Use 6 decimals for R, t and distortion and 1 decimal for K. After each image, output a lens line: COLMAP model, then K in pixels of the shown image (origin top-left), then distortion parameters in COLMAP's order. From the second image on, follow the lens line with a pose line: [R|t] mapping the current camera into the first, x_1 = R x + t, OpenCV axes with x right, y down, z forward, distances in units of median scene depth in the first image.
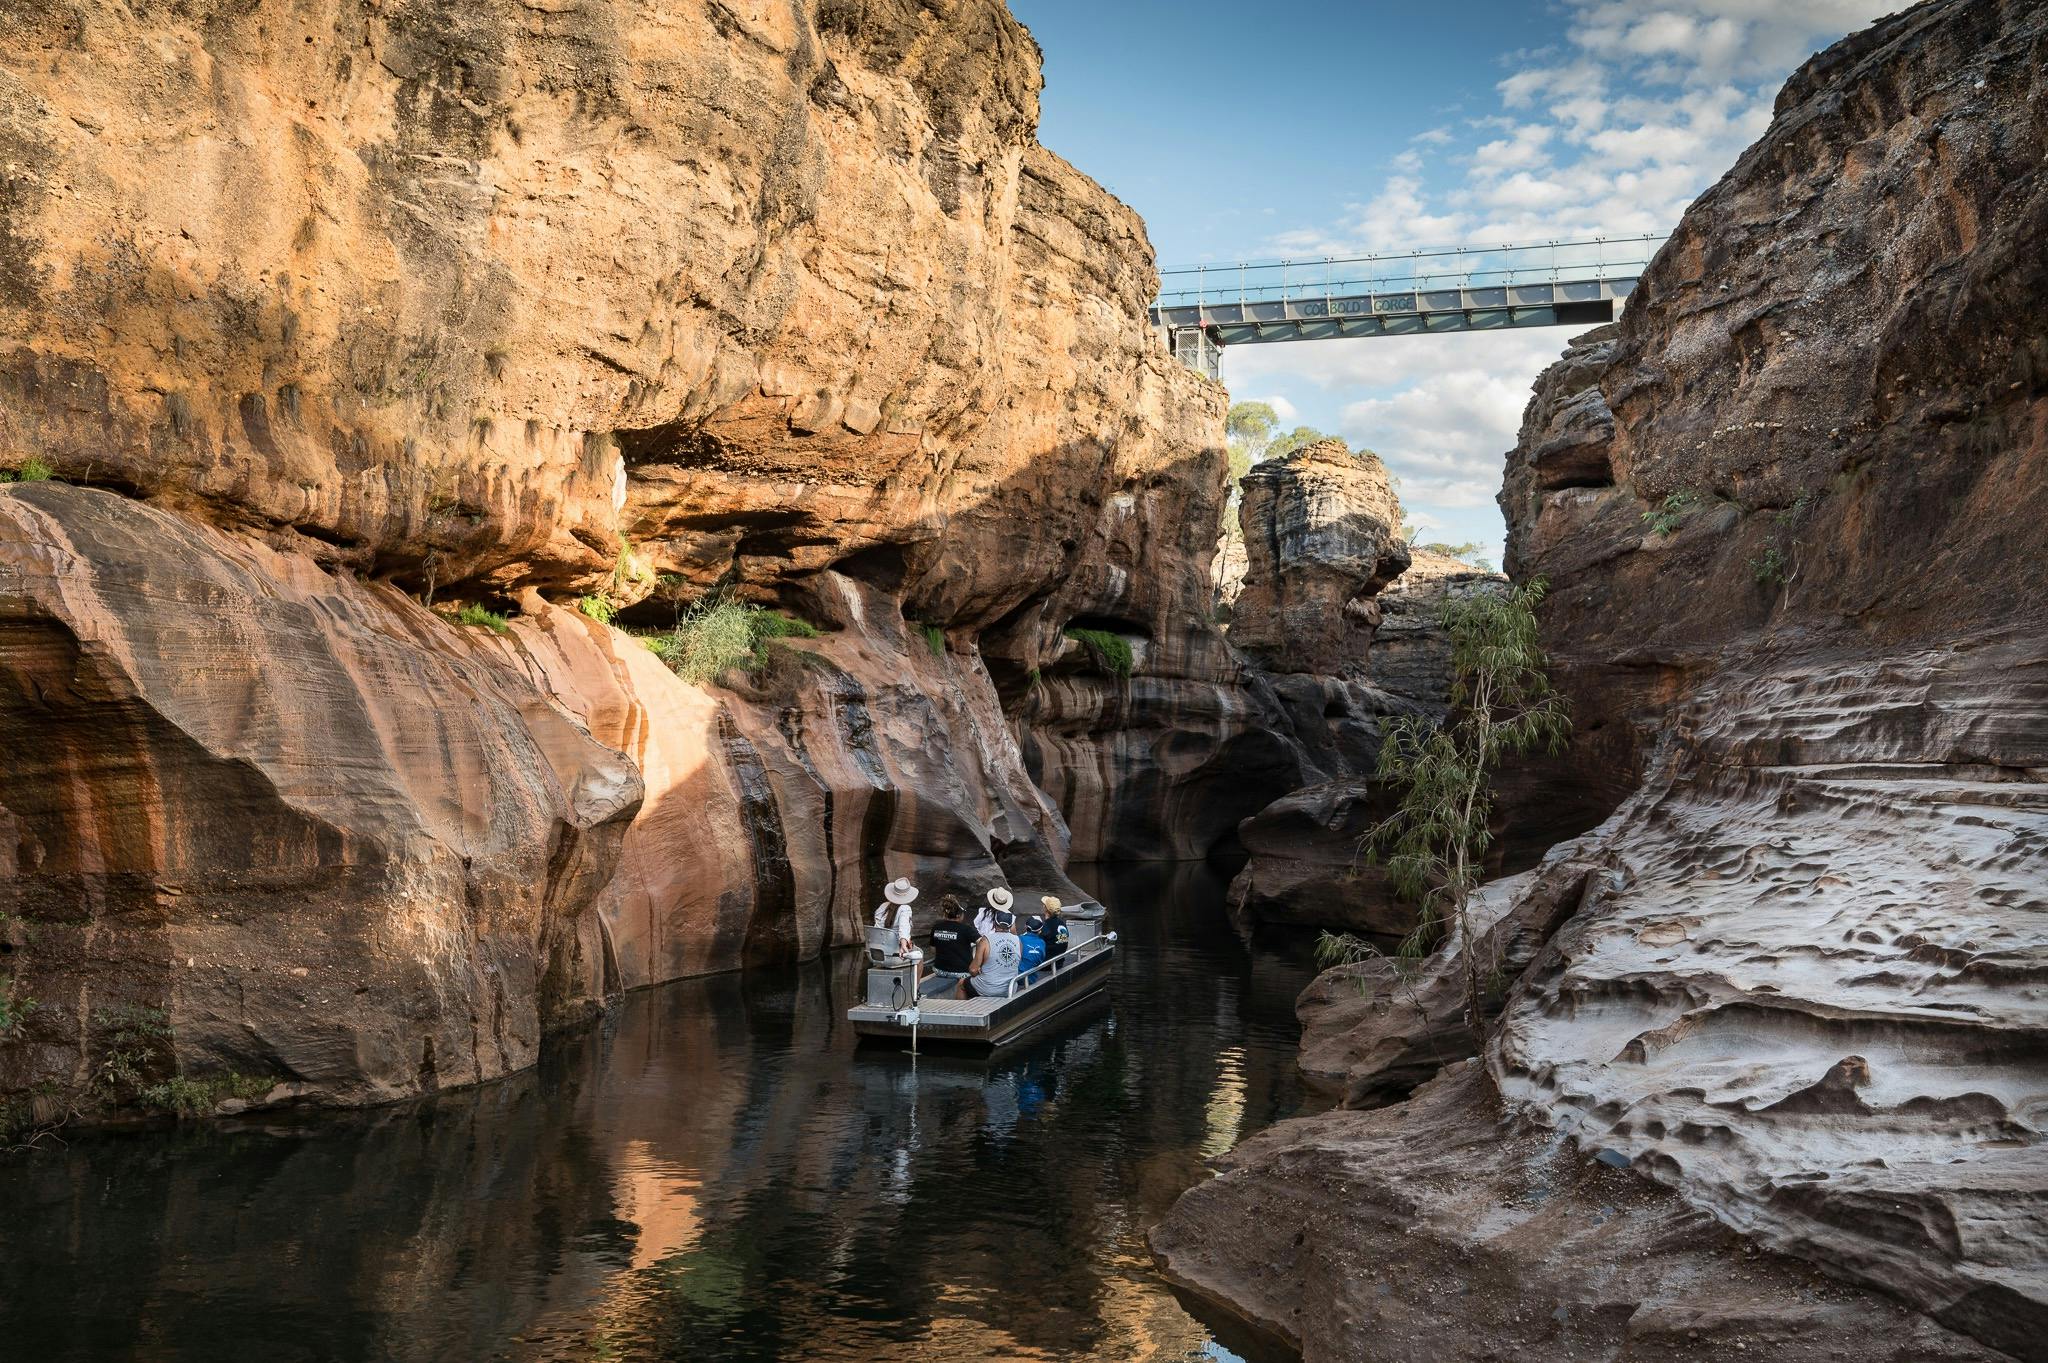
lens RADIAL K [[1749.9, 0, 1024.0], [0, 1749.9, 681.5], [0, 0, 1]] dist [-0.063487, 0.112935]
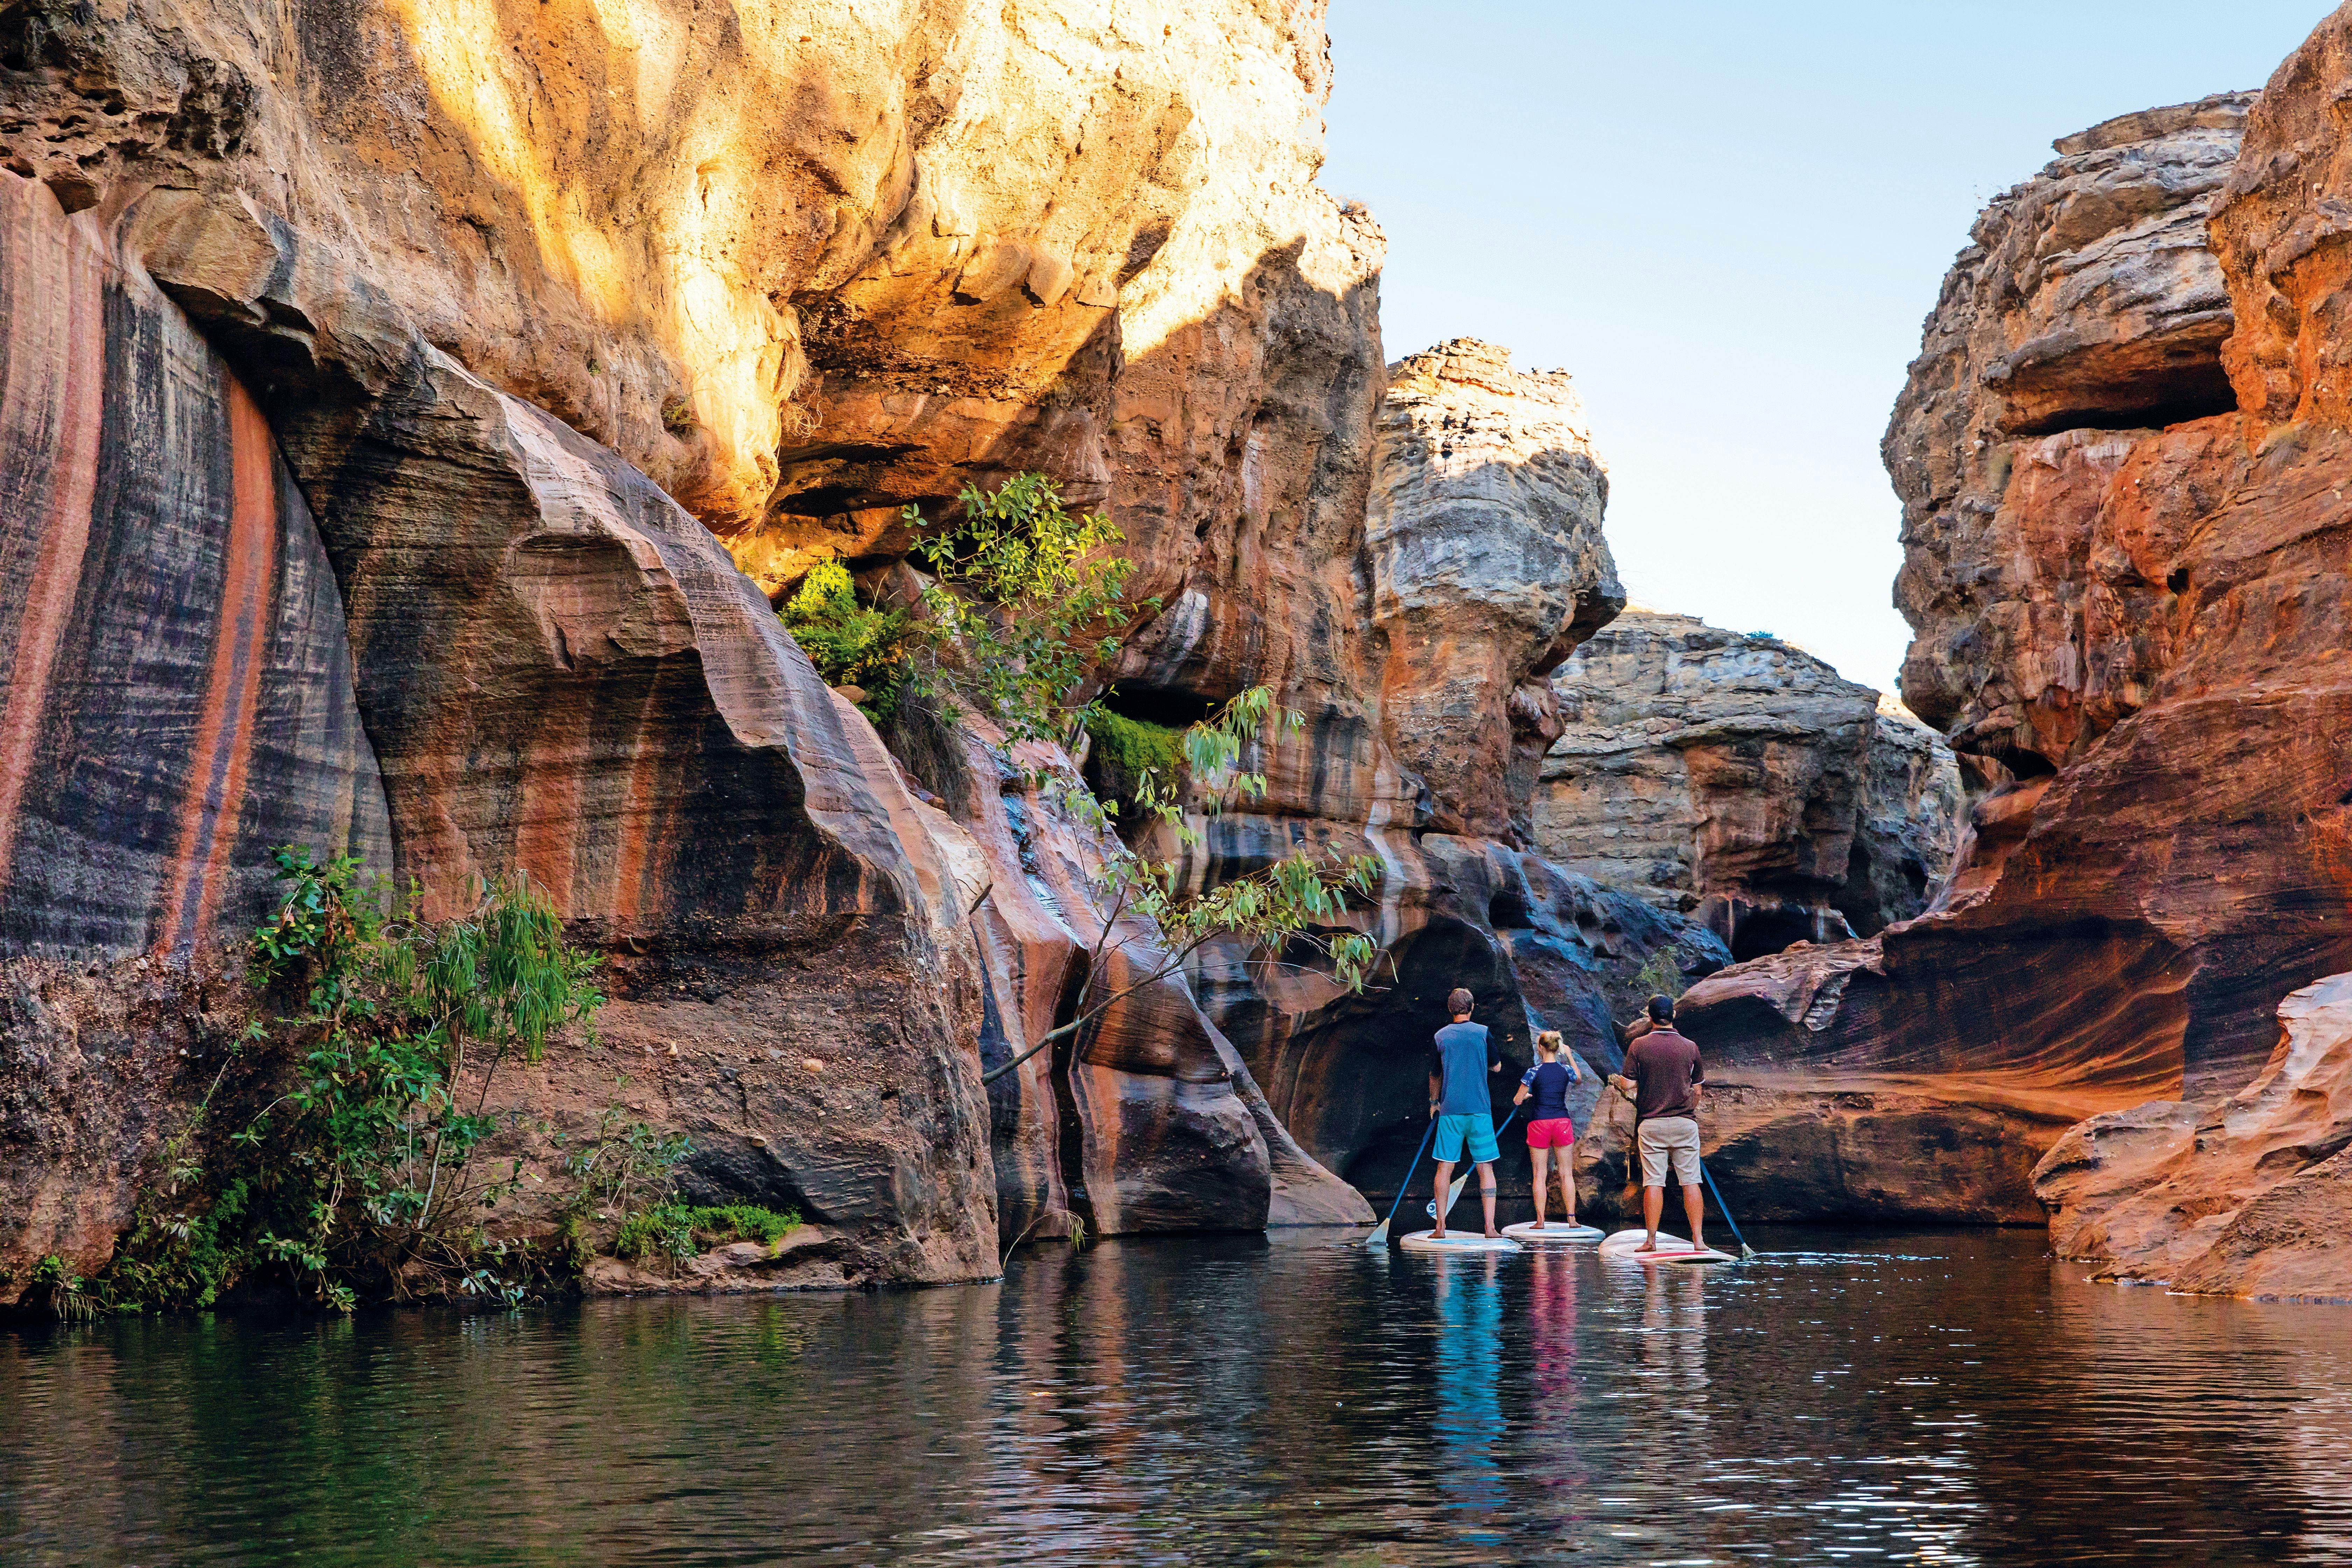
lens RADIAL K [[4287.3, 0, 1176.0], [0, 4287.3, 784.0], [0, 0, 1]] dist [-0.056733, 0.092390]
pose [[0.986789, -0.008277, 0.161796, -0.146404], [0.013944, 0.999327, -0.033920, 0.030883], [-0.161407, 0.035728, 0.986241, -0.186466]]
